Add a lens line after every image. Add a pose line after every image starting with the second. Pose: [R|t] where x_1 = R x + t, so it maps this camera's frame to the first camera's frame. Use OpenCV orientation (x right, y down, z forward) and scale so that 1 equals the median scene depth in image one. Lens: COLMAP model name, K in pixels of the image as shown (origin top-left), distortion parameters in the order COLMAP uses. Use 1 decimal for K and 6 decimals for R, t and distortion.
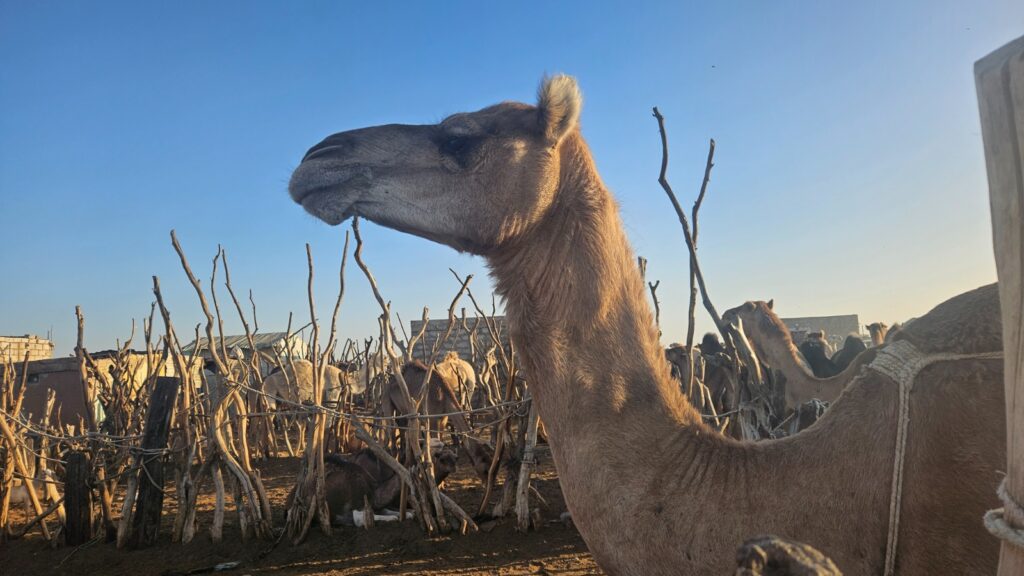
lens RADIAL K [[683.0, 0, 512.0], [0, 683.0, 288.0], [0, 0, 1]] dist [0.052453, -0.055161]
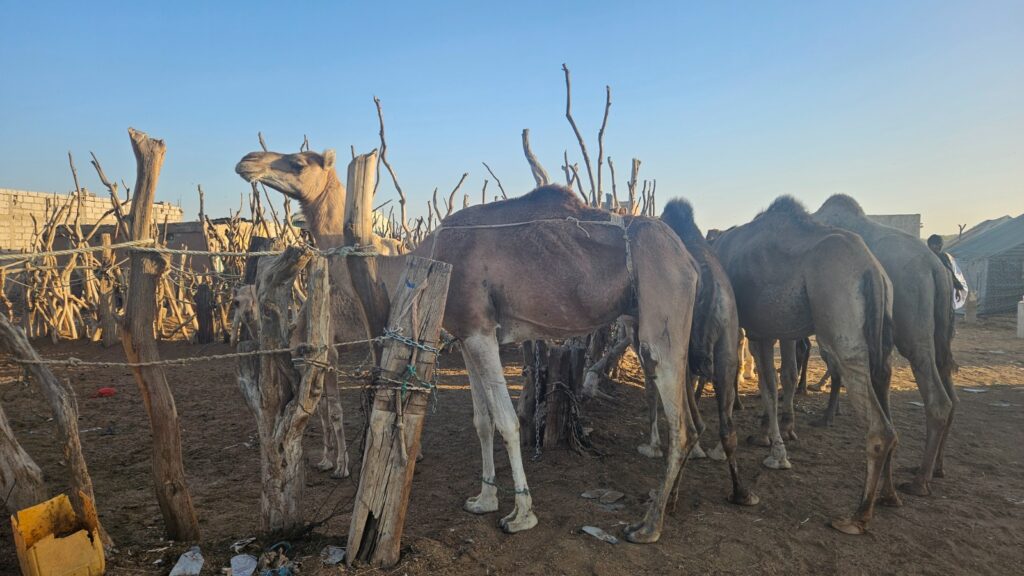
lens RADIAL K [[683.0, 0, 512.0], [0, 683.0, 288.0], [0, 0, 1]] dist [0.052453, -0.055161]
pose [[0.989353, 0.056769, -0.134009, 0.131825], [-0.033545, 0.984944, 0.169590, -0.016412], [0.141619, -0.163289, 0.976361, -0.205426]]
